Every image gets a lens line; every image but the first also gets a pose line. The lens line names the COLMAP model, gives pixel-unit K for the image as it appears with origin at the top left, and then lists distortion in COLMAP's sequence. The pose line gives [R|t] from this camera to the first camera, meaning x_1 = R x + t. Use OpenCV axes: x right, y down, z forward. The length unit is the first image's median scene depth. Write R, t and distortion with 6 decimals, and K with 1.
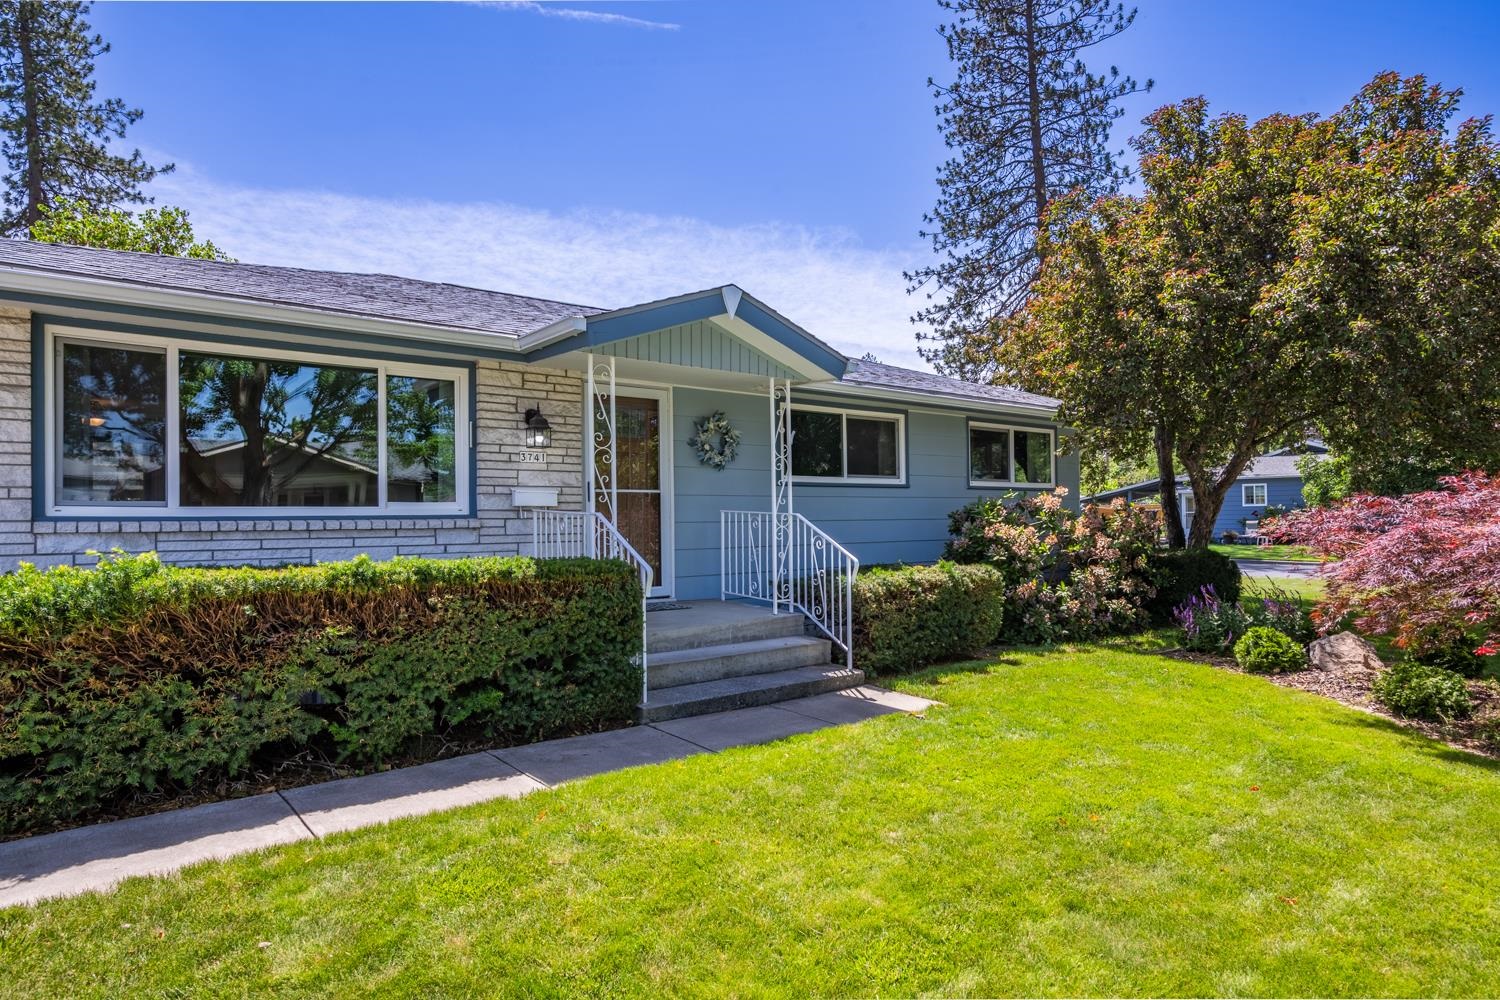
lens RADIAL K [[855.3, 0, 754.7], [0, 855.3, 508.9], [0, 0, 1]] dist [0.006403, -0.000619]
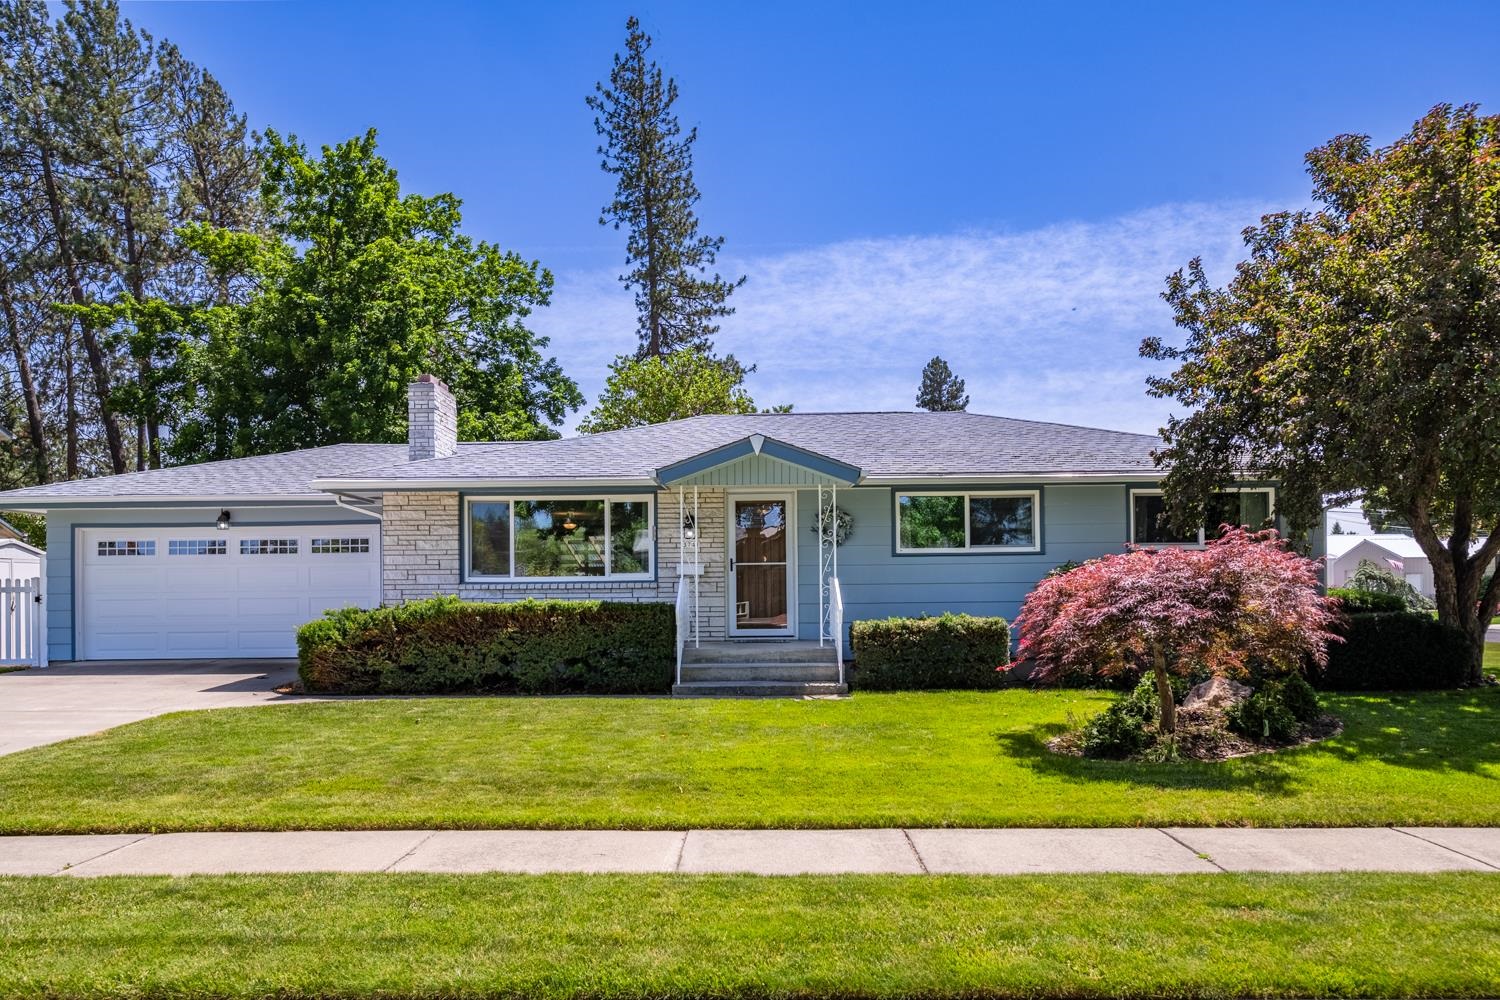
lens RADIAL K [[1036.9, 0, 736.4], [0, 1036.9, 597.7], [0, 0, 1]] dist [-0.022358, -0.002282]
pose [[0.764884, 0.001256, -0.644166, 1.185161], [0.009744, 0.999861, 0.013519, 0.016255], [0.644094, -0.016618, 0.764766, -0.497795]]
